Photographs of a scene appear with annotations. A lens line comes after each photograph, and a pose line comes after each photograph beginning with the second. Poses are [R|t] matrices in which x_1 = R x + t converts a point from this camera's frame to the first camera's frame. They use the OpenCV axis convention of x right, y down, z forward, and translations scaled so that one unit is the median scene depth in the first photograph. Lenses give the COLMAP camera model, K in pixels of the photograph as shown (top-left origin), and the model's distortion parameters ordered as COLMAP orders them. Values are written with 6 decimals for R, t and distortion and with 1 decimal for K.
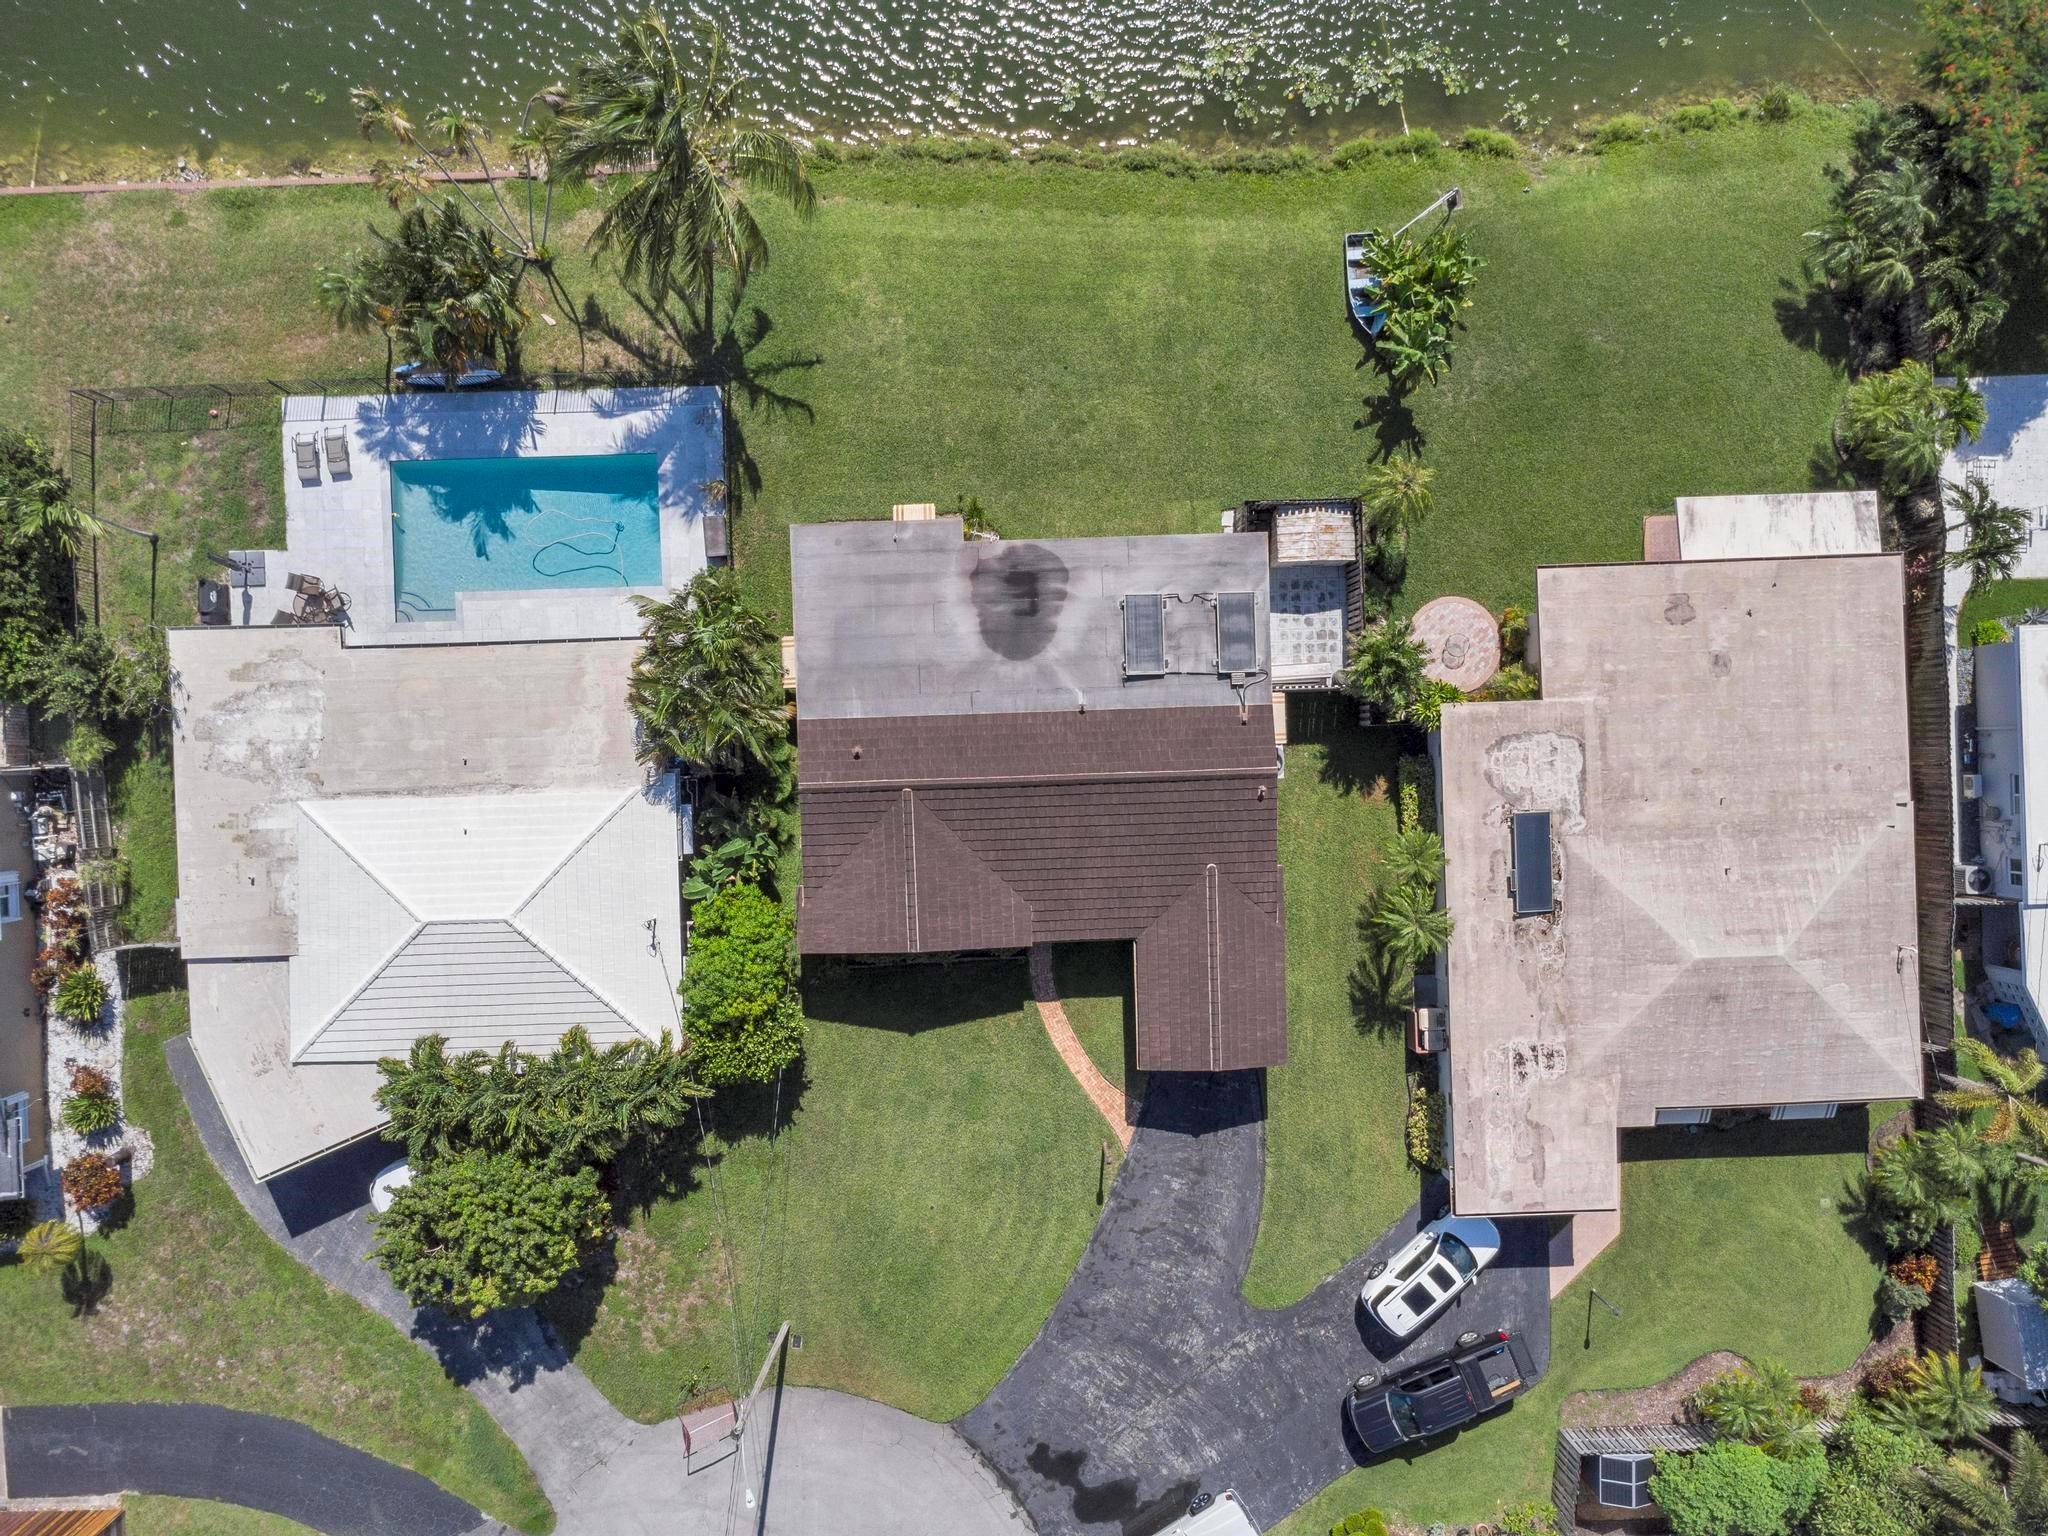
lens RADIAL K [[1543.2, 0, 1025.9], [0, 1543.2, 784.3], [0, 0, 1]] dist [-0.007344, 0.013114]
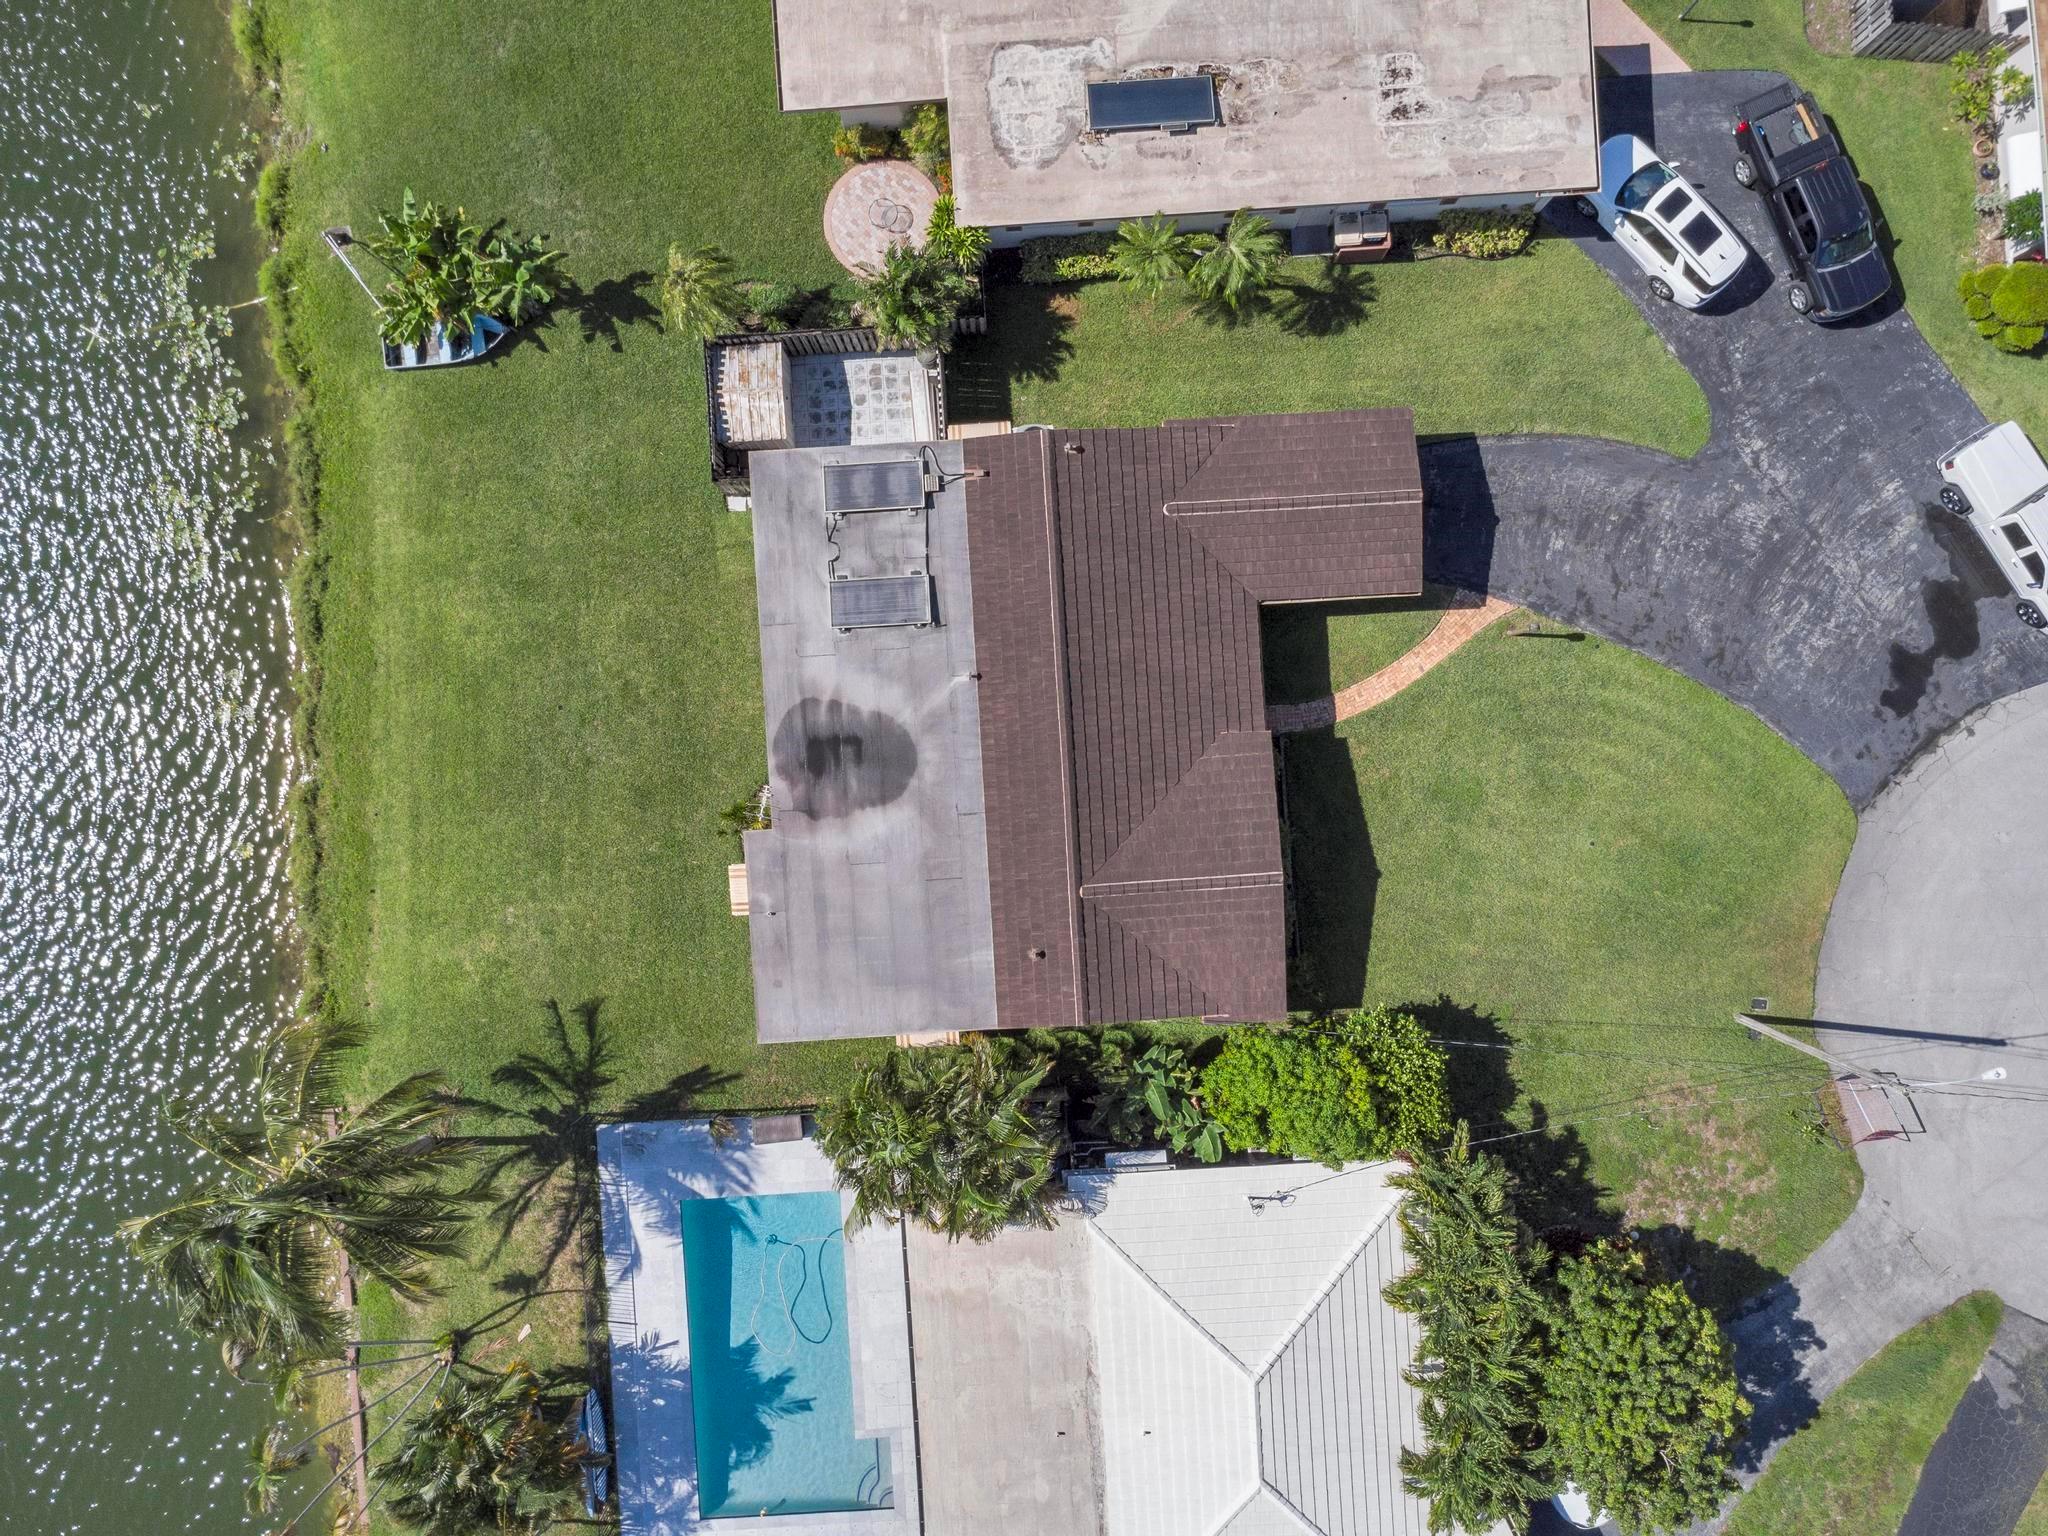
lens RADIAL K [[1543.2, 0, 1023.5], [0, 1543.2, 773.9], [0, 0, 1]] dist [-0.007344, 0.013114]
pose [[-0.027122, -0.999043, -0.034312, 0.012048], [0.999398, -0.026358, -0.022543, -0.006225], [0.021617, -0.034903, 0.999157, 0.185368]]
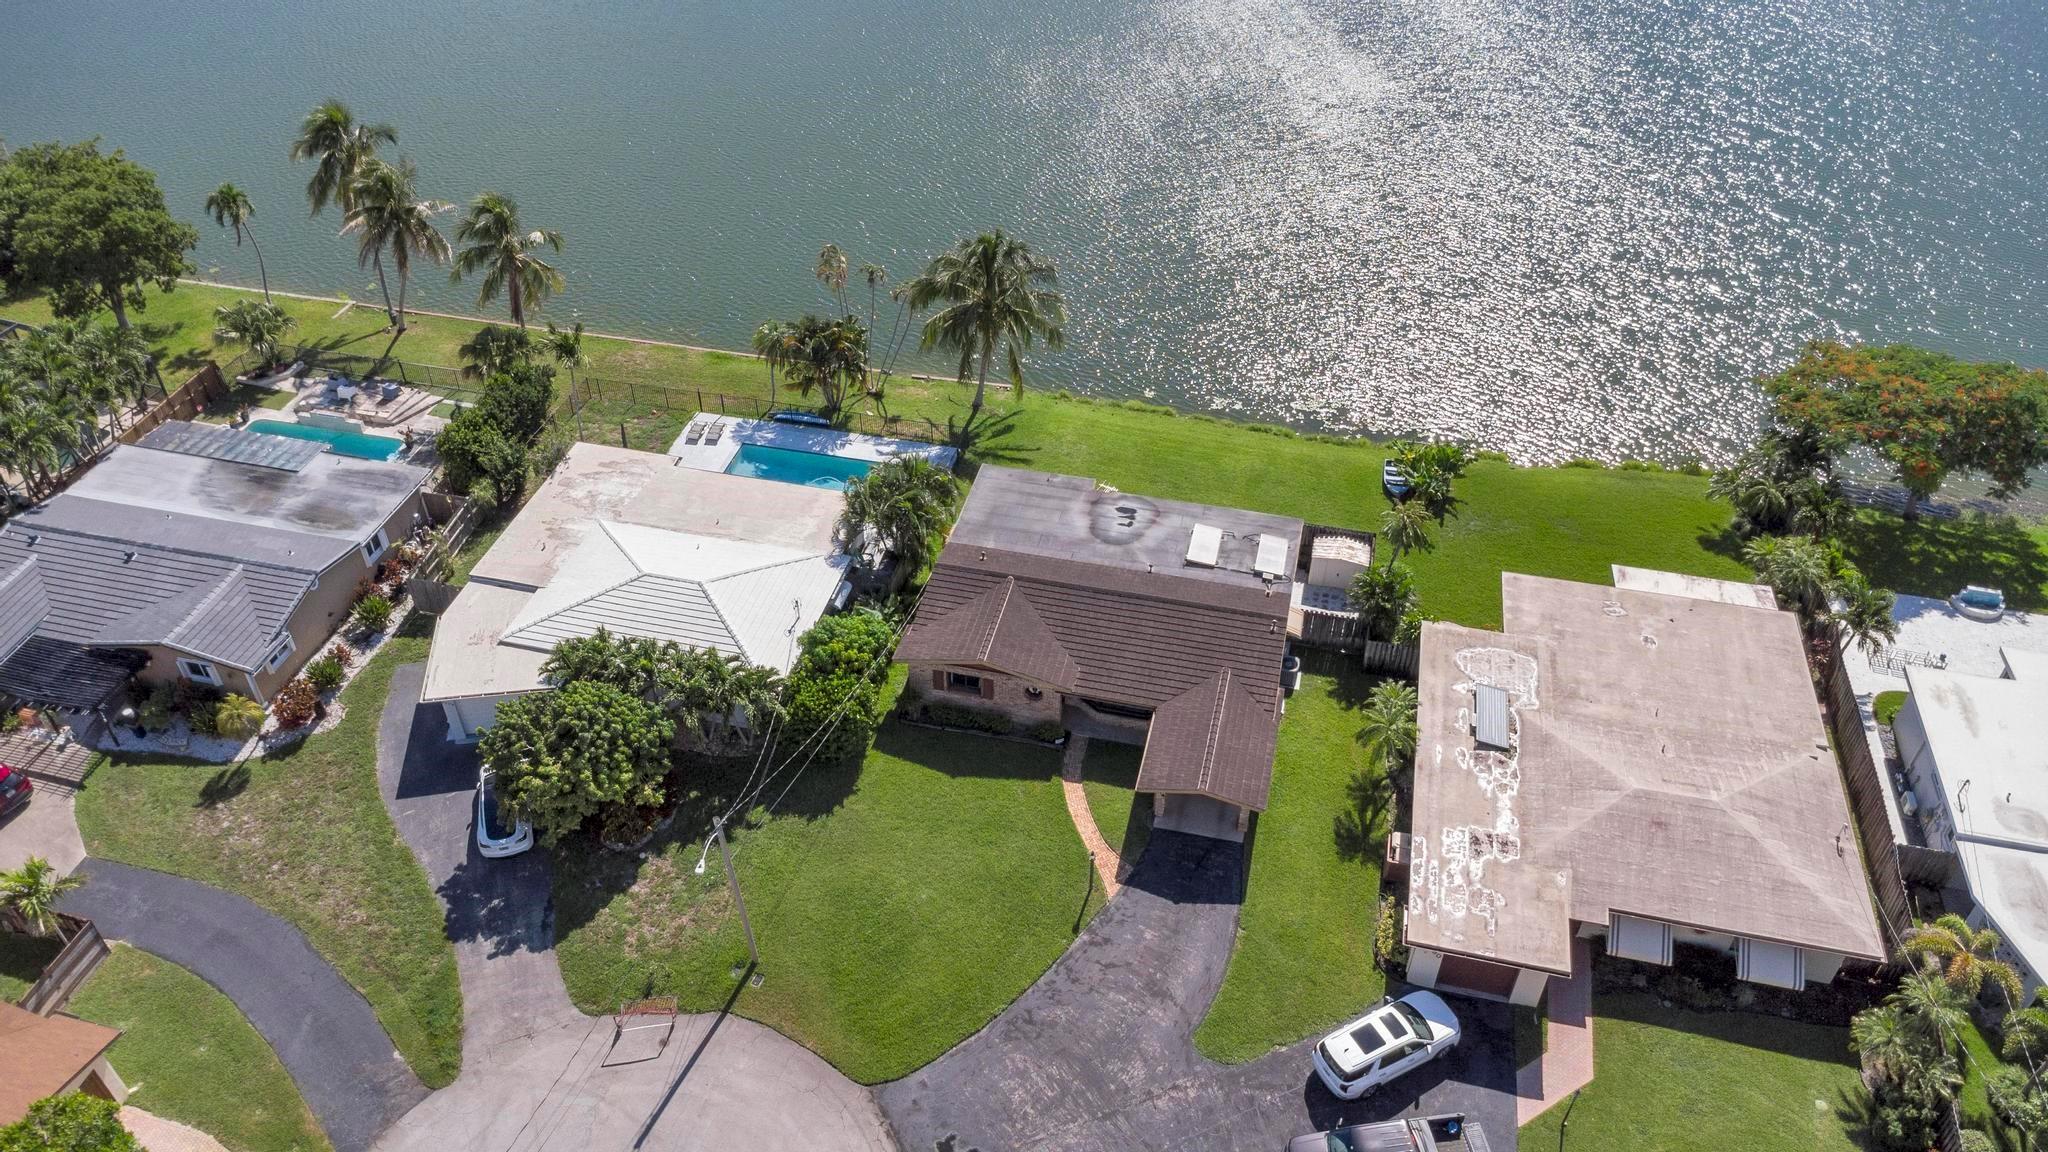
lens RADIAL K [[1581.6, 0, 1011.9], [0, 1581.6, 578.7], [0, 0, 1]] dist [0.016207, -0.025387]
pose [[0.963369, 0.145380, -0.225355, 0.221832], [-0.267419, 0.584035, -0.766414, 1.000459], [0.020194, 0.798604, 0.601518, 0.154229]]
